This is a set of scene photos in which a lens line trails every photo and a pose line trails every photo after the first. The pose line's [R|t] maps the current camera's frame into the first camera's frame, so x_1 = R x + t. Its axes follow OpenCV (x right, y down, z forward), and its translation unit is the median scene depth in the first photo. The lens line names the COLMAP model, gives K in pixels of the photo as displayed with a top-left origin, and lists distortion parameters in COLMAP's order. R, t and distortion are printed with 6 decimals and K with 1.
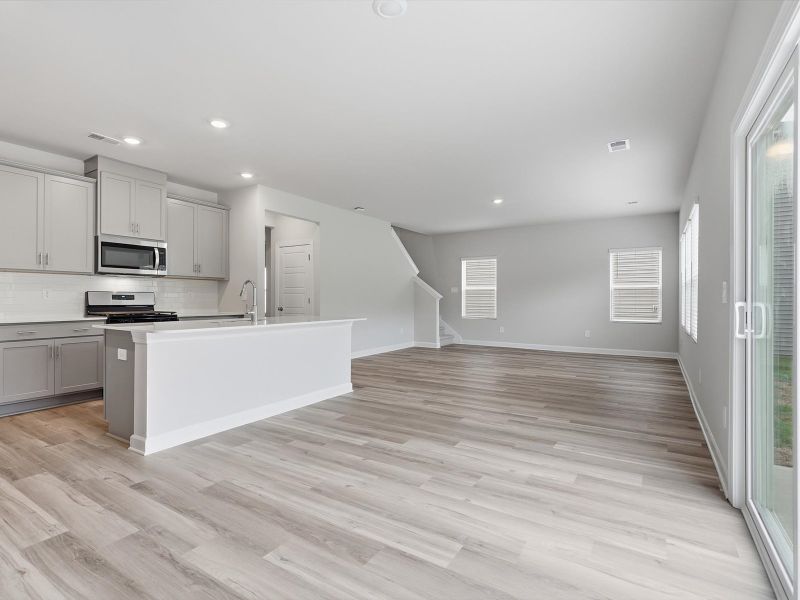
lens RADIAL K [[380.7, 0, 423.4], [0, 380.7, 299.9], [0, 0, 1]] dist [0.000413, -0.000399]
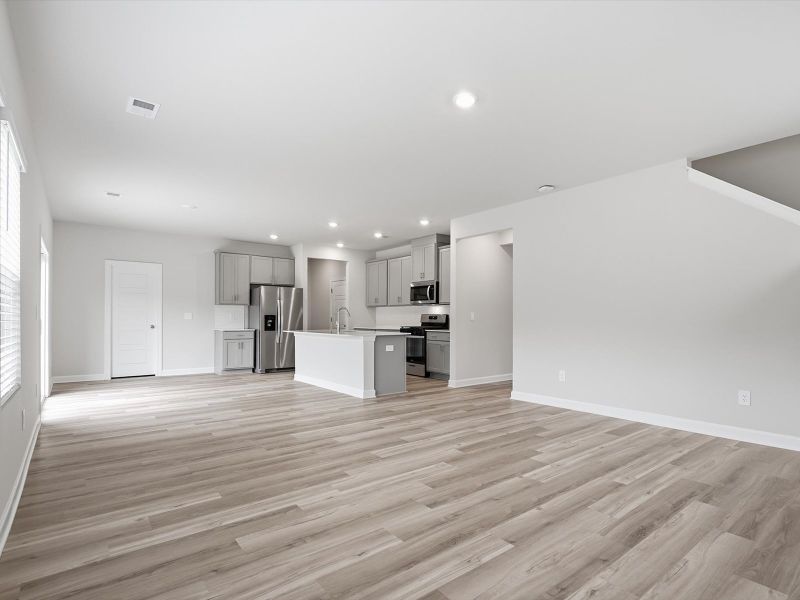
lens RADIAL K [[422.3, 0, 398.9], [0, 422.3, 315.8], [0, 0, 1]] dist [0.002870, -0.000260]
pose [[-0.361832, -0.007367, -0.932214, 1.116898], [-0.004120, 0.999972, -0.006303, -0.005051], [0.932234, 0.001560, -0.361852, 1.801654]]
